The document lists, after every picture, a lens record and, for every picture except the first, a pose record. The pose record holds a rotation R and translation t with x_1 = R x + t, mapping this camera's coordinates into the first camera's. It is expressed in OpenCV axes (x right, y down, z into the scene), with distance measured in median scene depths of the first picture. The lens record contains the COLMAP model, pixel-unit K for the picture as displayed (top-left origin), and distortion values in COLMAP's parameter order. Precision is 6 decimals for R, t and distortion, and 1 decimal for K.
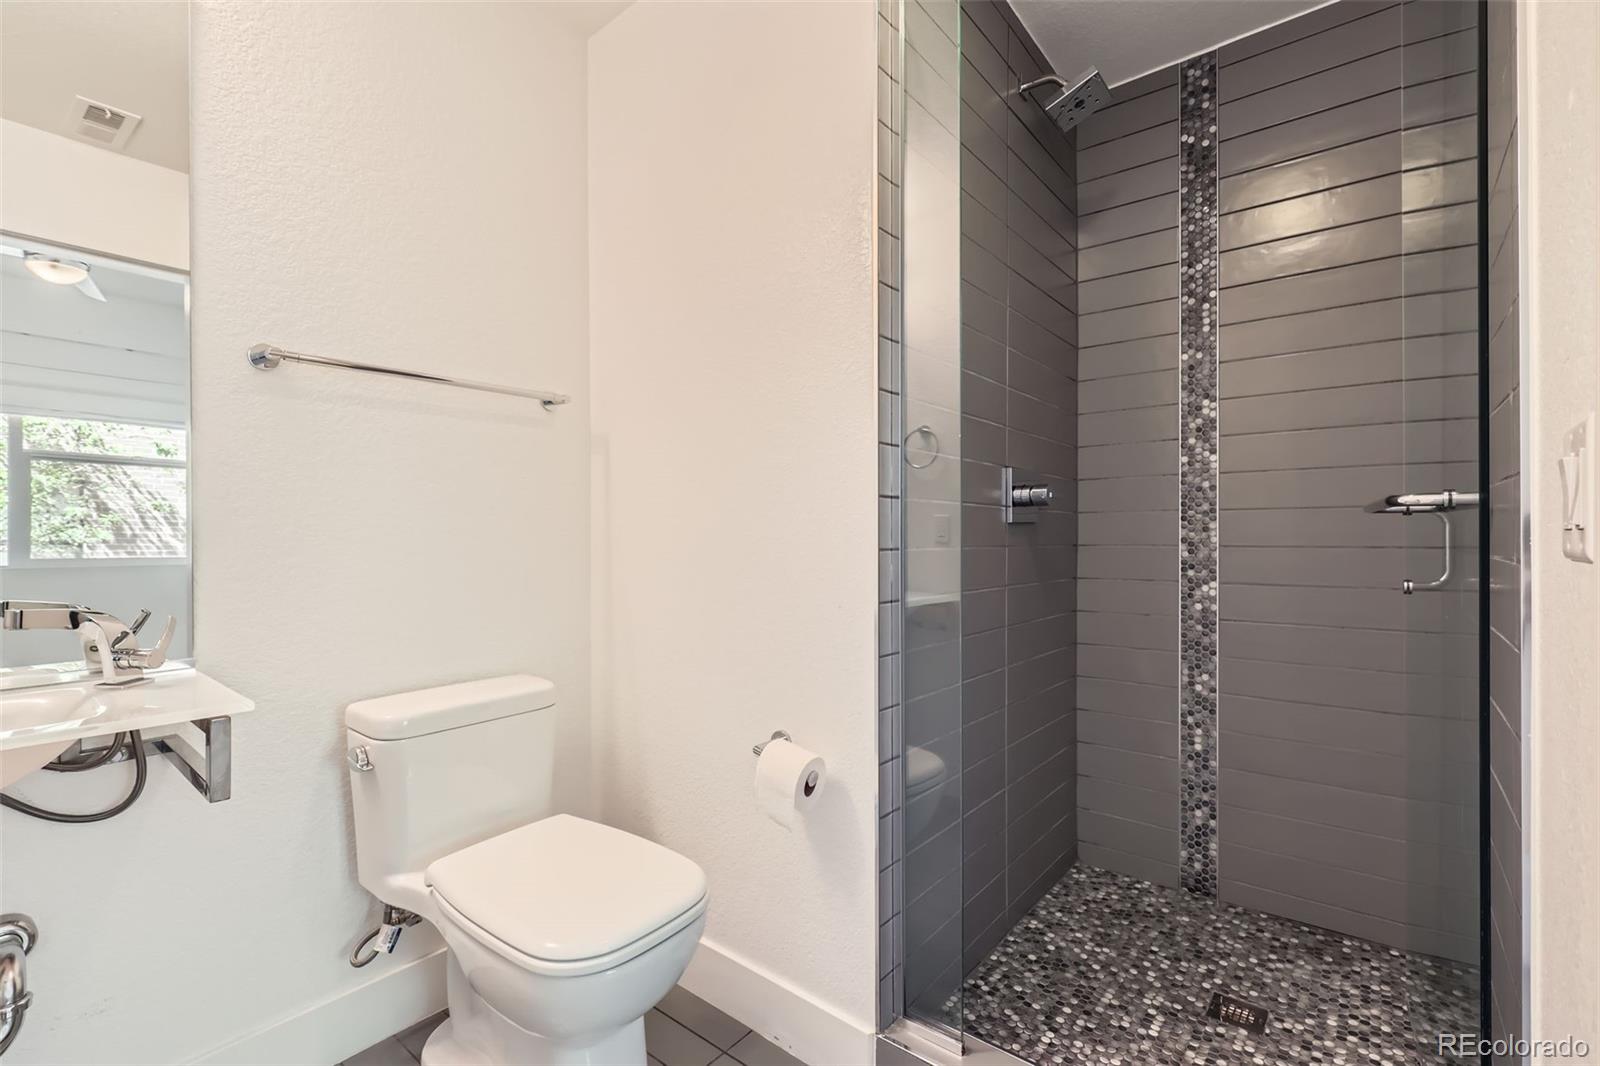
lens RADIAL K [[722.0, 0, 800.0], [0, 722.0, 533.0], [0, 0, 1]] dist [0.002701, -0.001883]
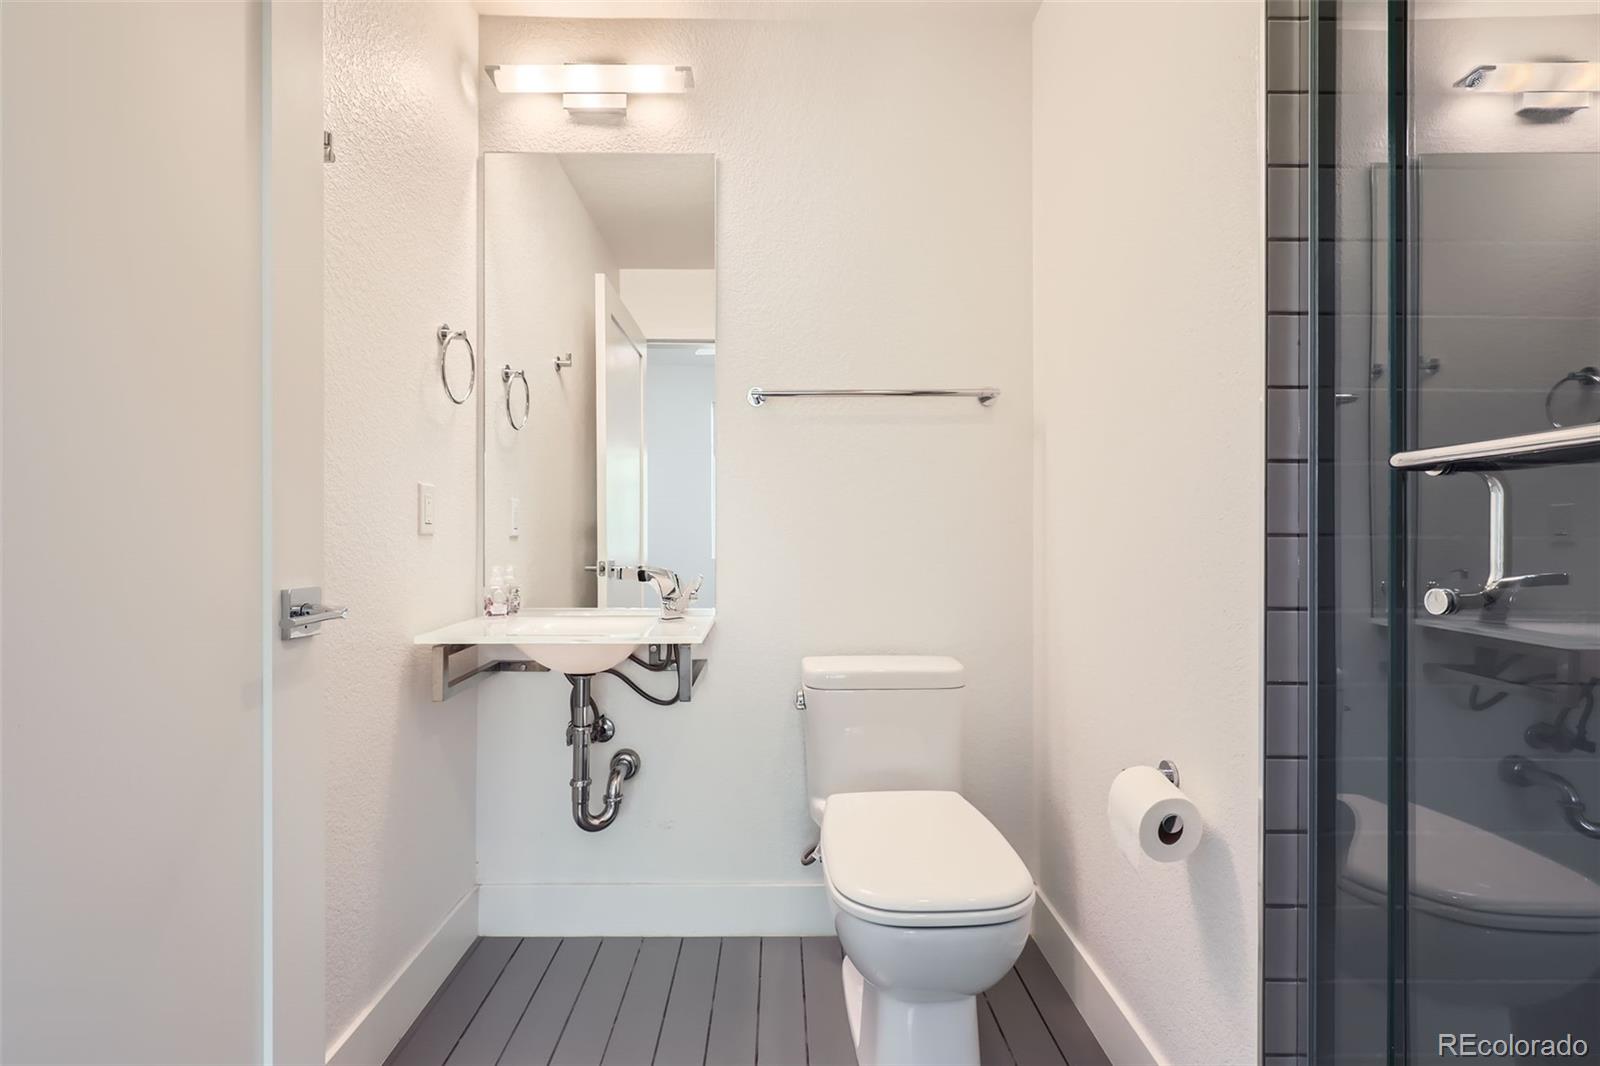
lens RADIAL K [[722.0, 0, 800.0], [0, 722.0, 533.0], [0, 0, 1]] dist [0.002701, -0.001883]
pose [[0.648324, 0.001229, -0.761363, 0.355425], [0.002657, 0.999989, 0.003877, 0.011365], [0.761360, -0.004536, 0.648314, 0.158234]]
